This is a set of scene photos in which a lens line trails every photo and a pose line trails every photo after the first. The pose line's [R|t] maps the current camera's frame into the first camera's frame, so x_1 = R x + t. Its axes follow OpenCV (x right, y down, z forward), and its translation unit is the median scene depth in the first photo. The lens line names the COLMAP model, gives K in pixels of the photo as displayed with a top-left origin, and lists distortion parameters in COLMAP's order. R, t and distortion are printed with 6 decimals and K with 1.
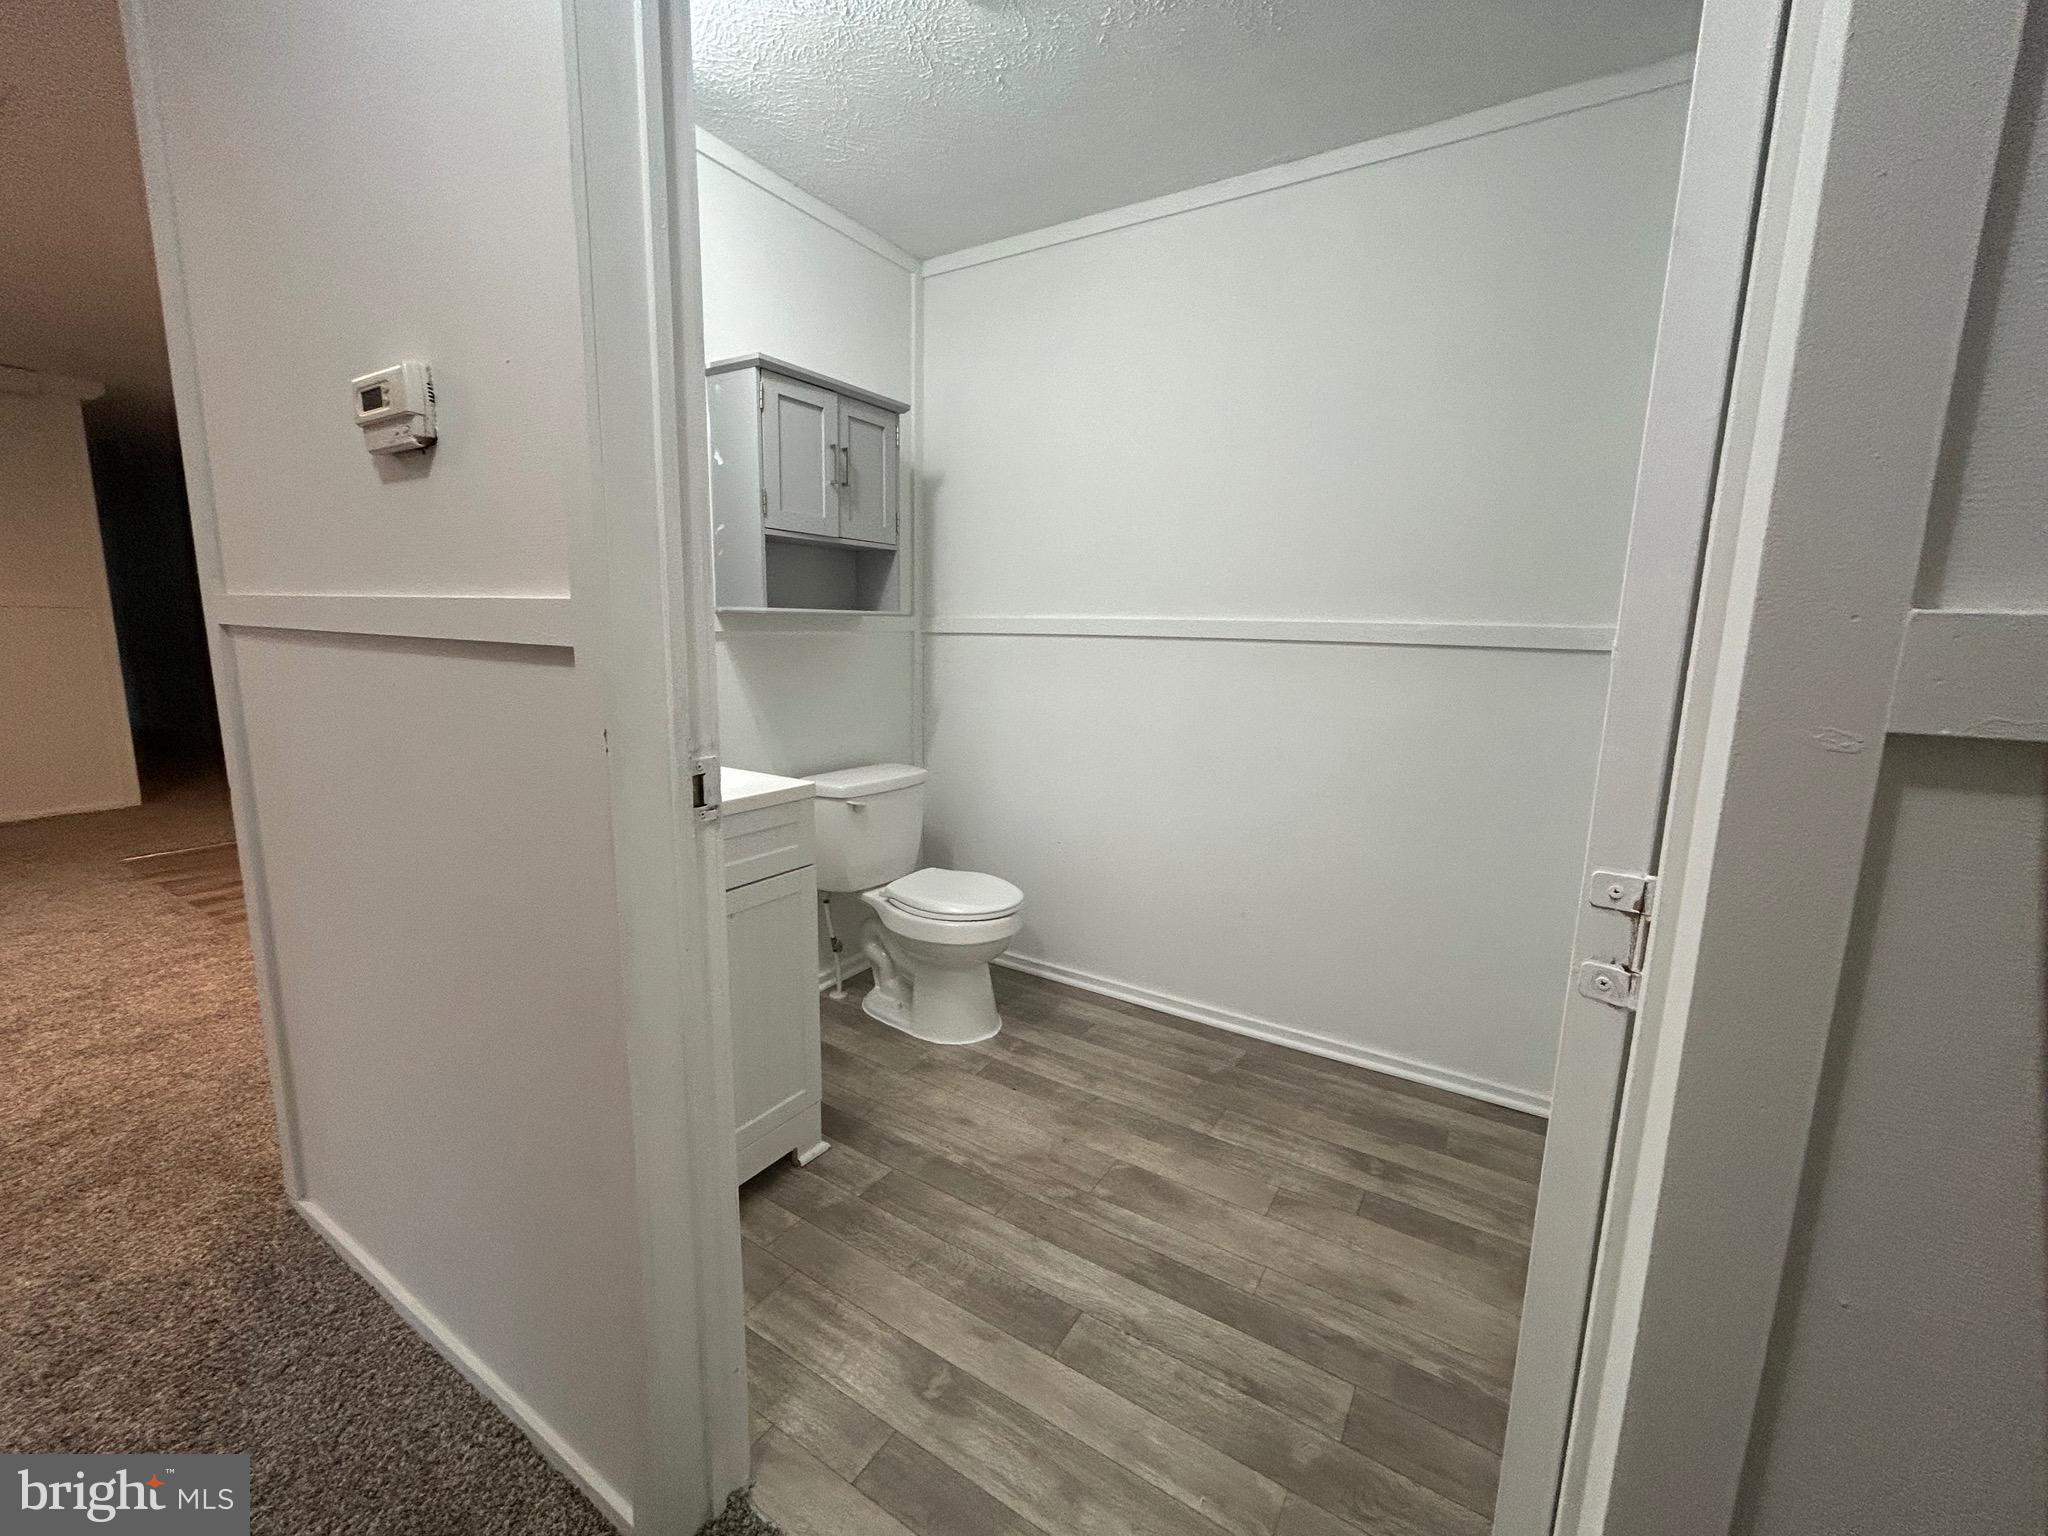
lens RADIAL K [[830.0, 0, 1025.6], [0, 830.0, 765.6], [0, 0, 1]] dist [-0.003416, 0.001038]
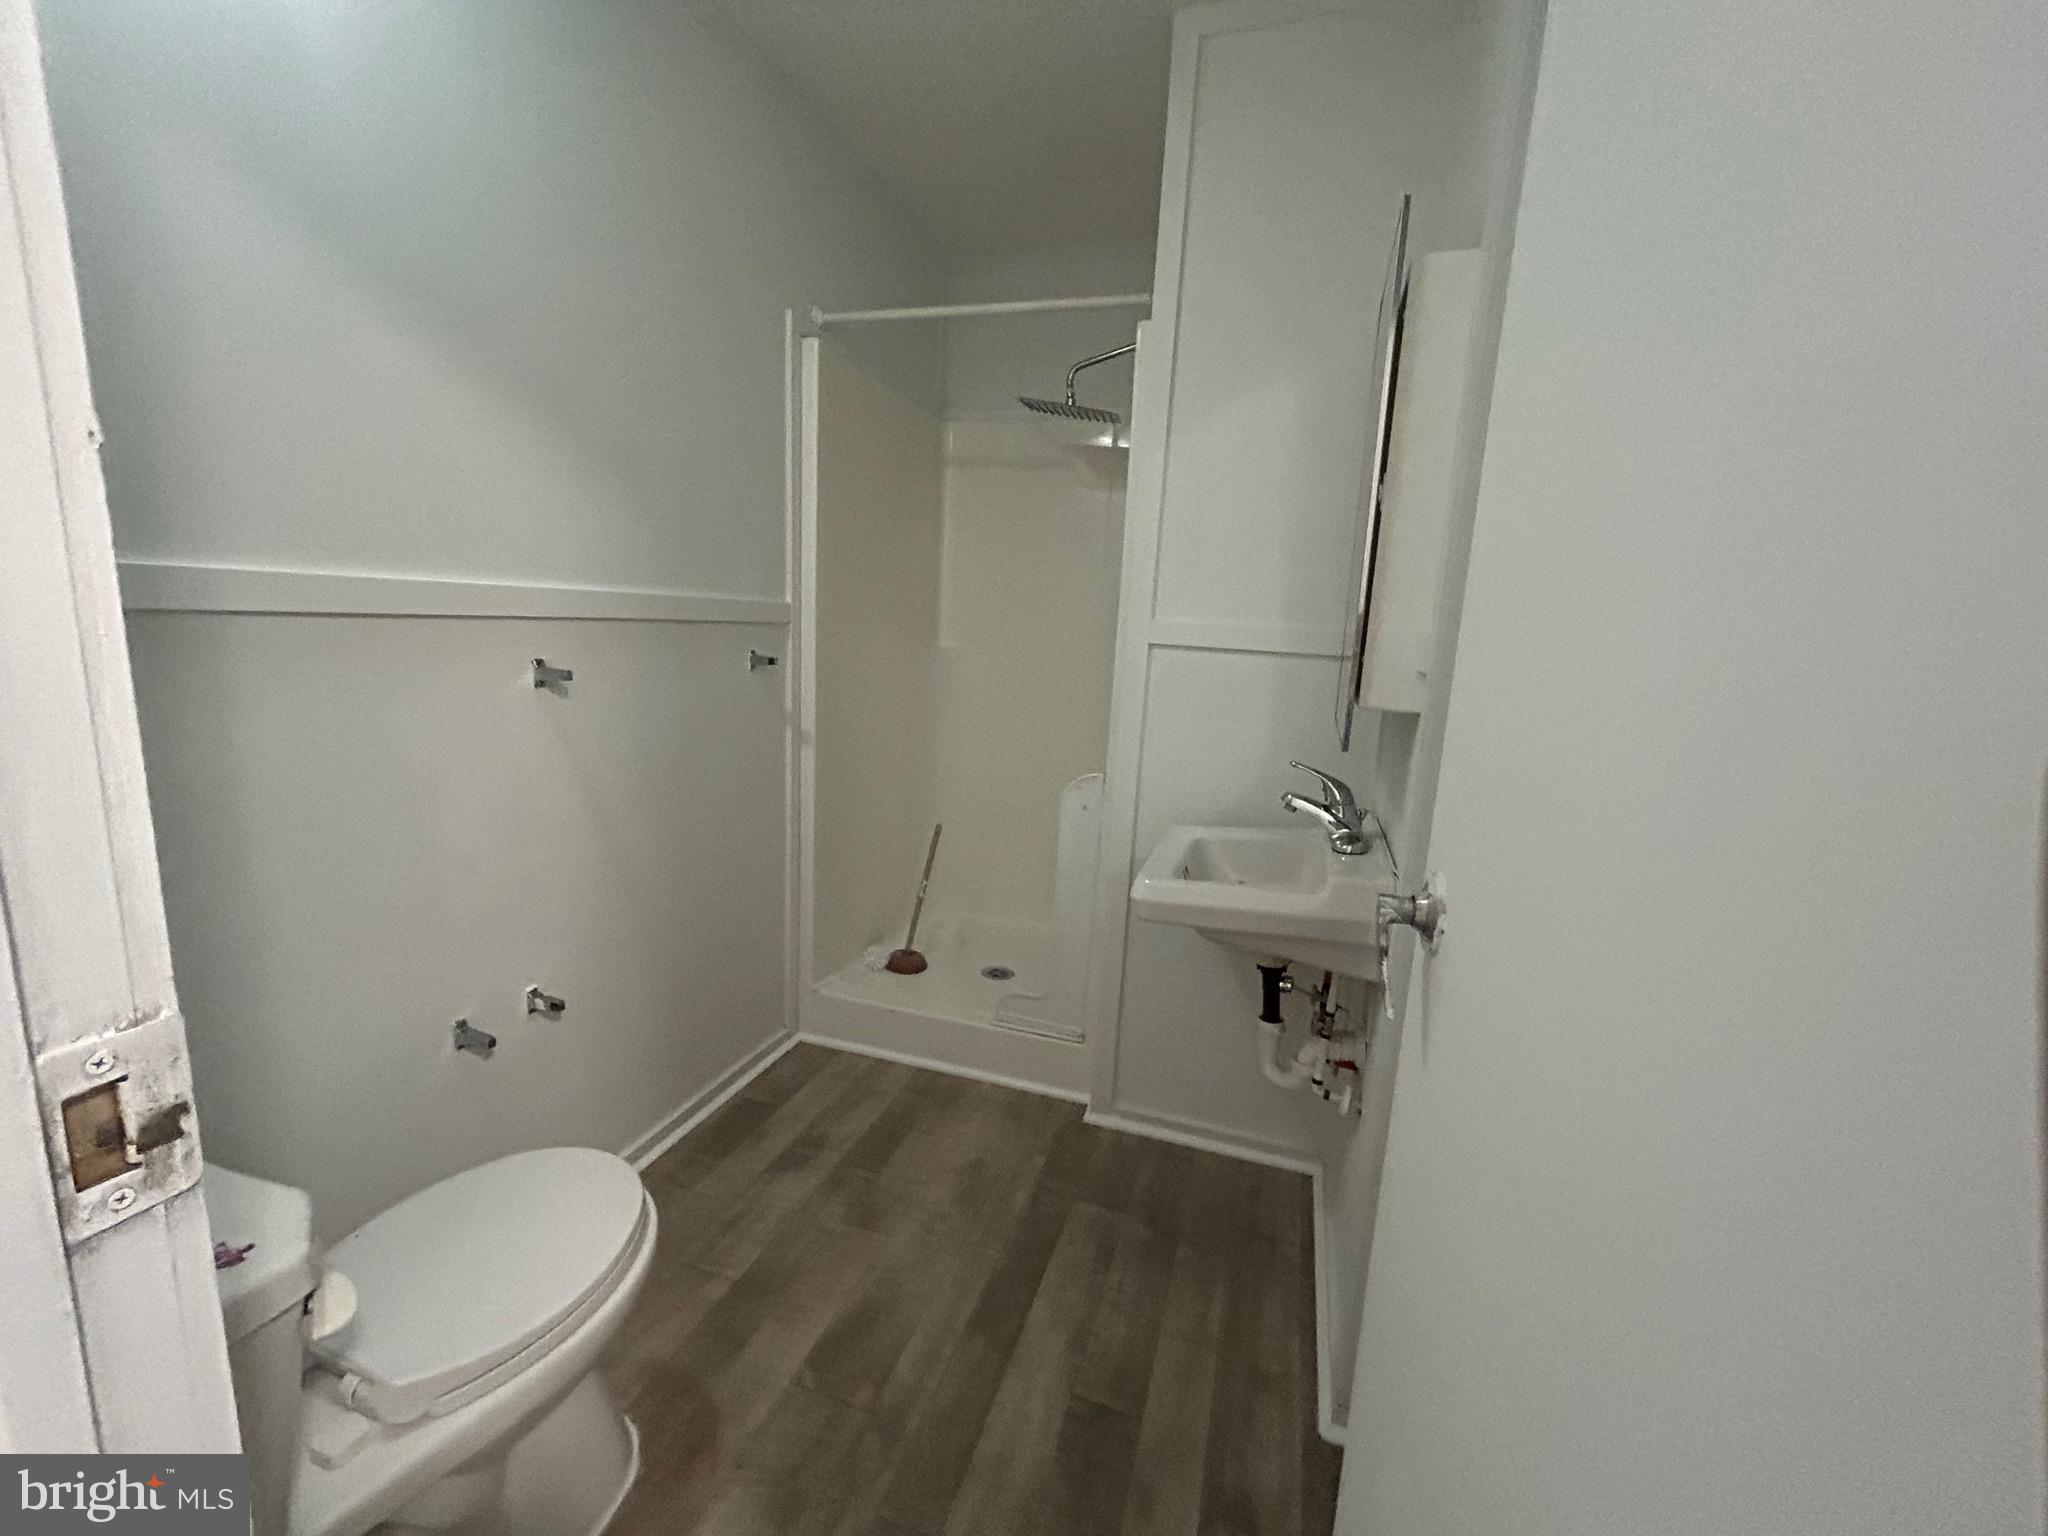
lens RADIAL K [[830.0, 0, 1021.0], [0, 830.0, 774.3], [0, 0, 1]] dist [-0.003416, 0.001038]
pose [[-0.239934, -0.215804, 0.946499, -0.460134], [0.105966, 0.963331, 0.246504, -0.157907], [-0.964989, 0.159441, -0.208268, 0.842616]]
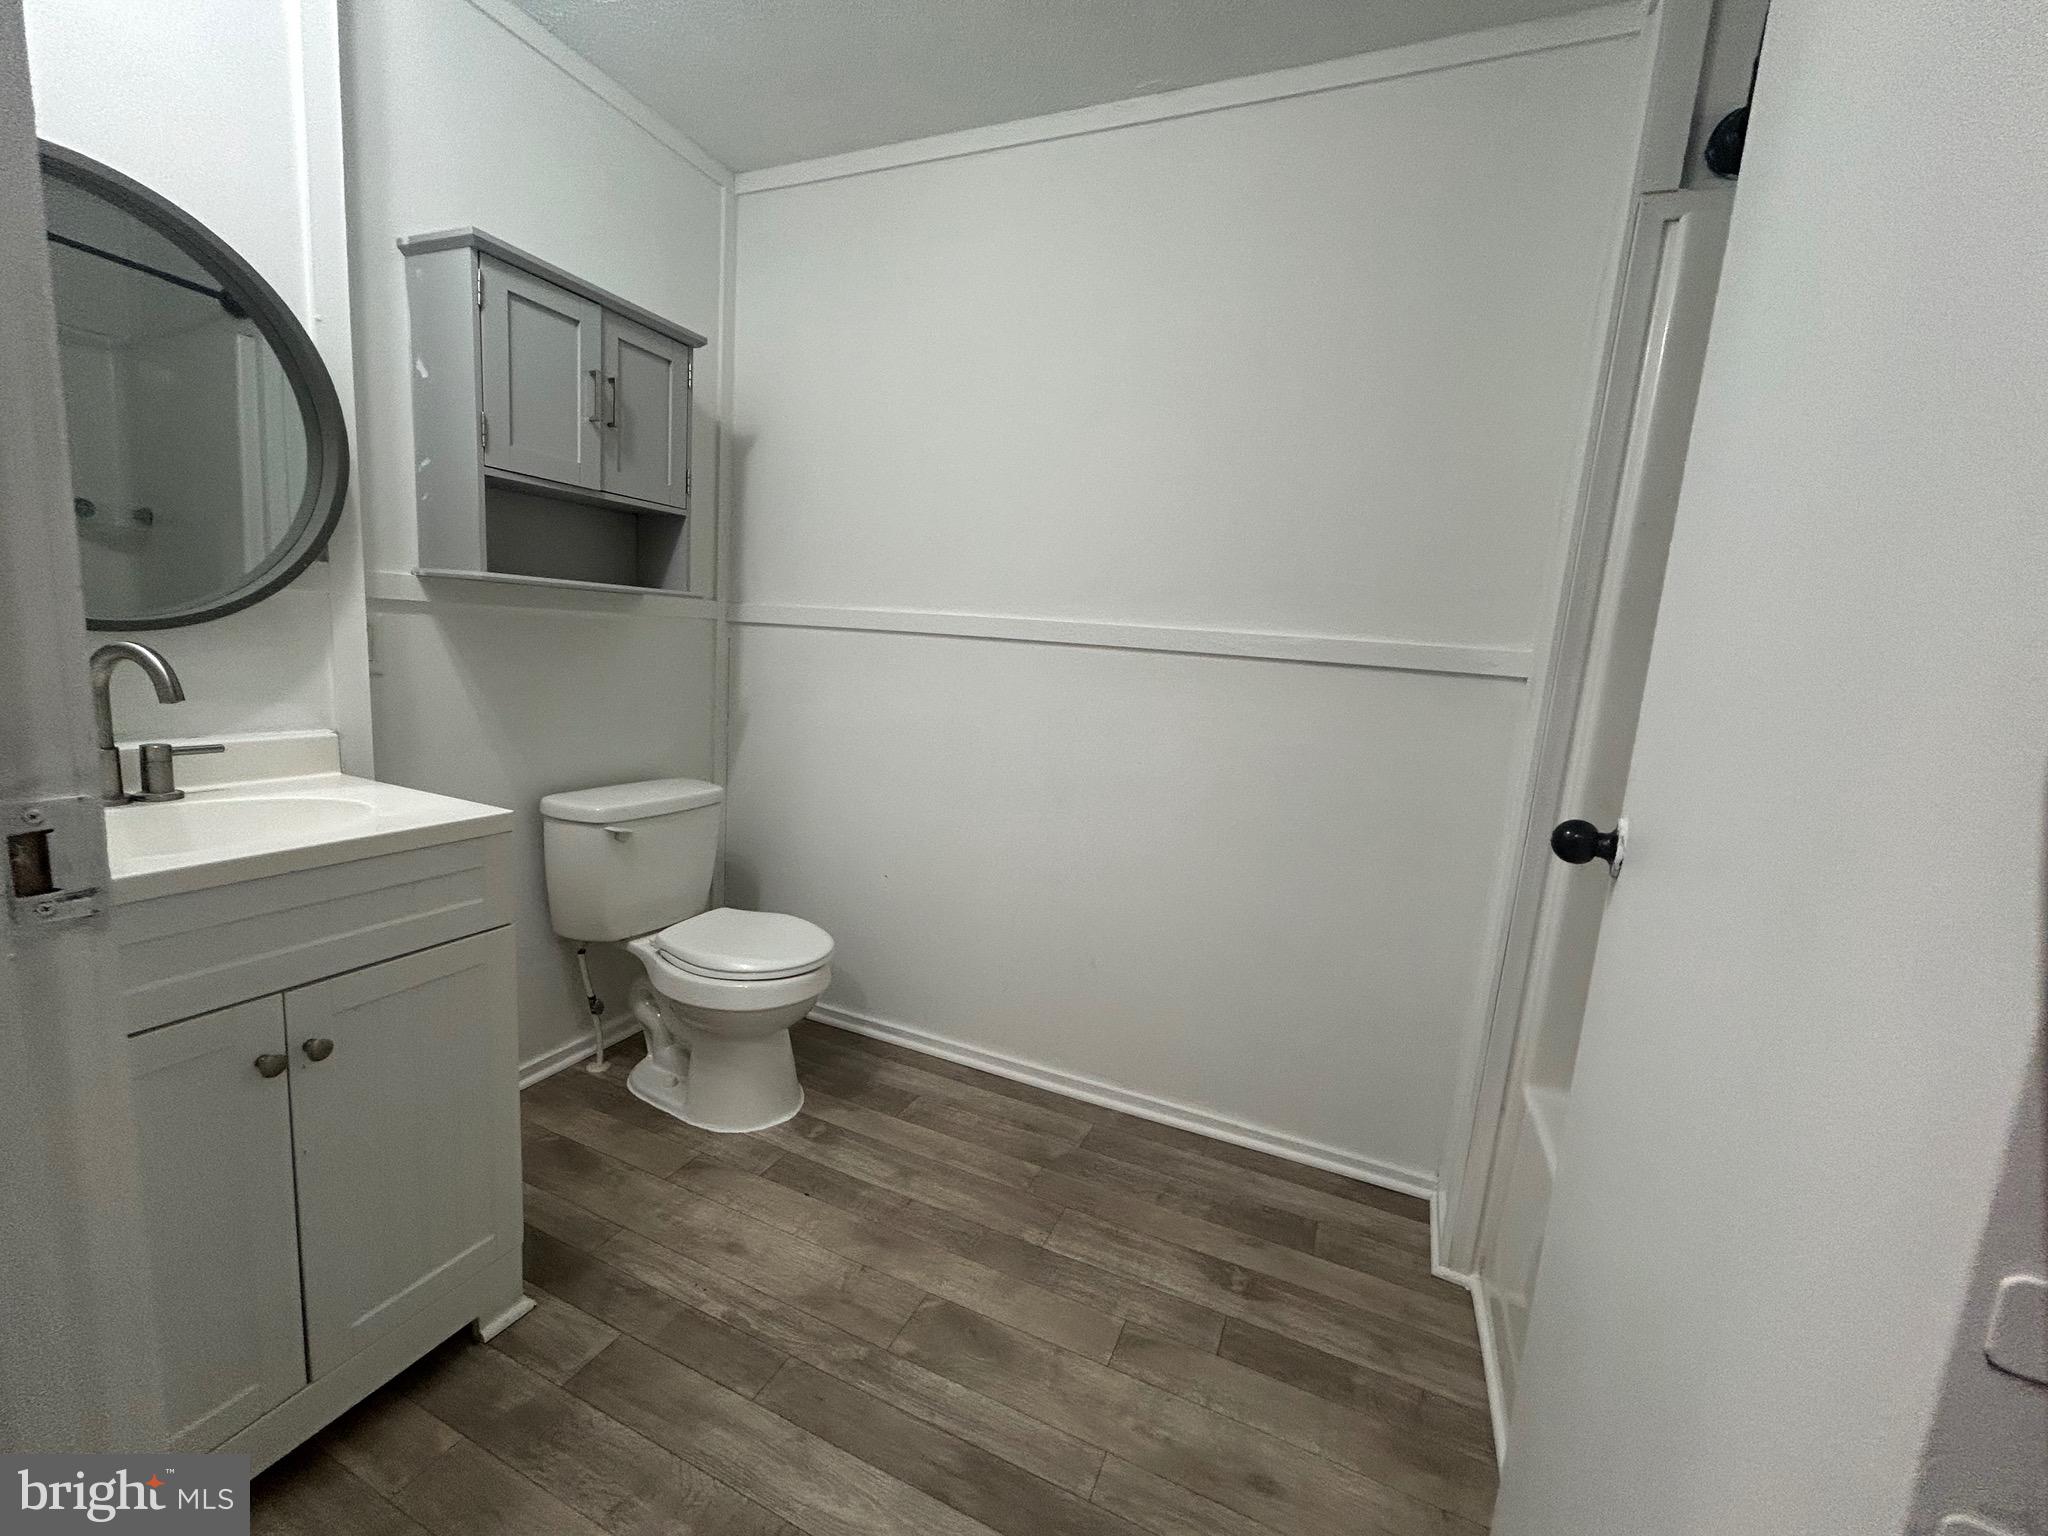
lens RADIAL K [[830.0, 0, 1025.3], [0, 830.0, 764.1], [0, 0, 1]] dist [-0.003416, 0.001038]
pose [[0.986787, 0.025594, 0.159988, 0.060306], [-0.023670, 0.999623, -0.013922, -0.018661], [-0.160284, 0.009951, 0.987021, 0.194049]]
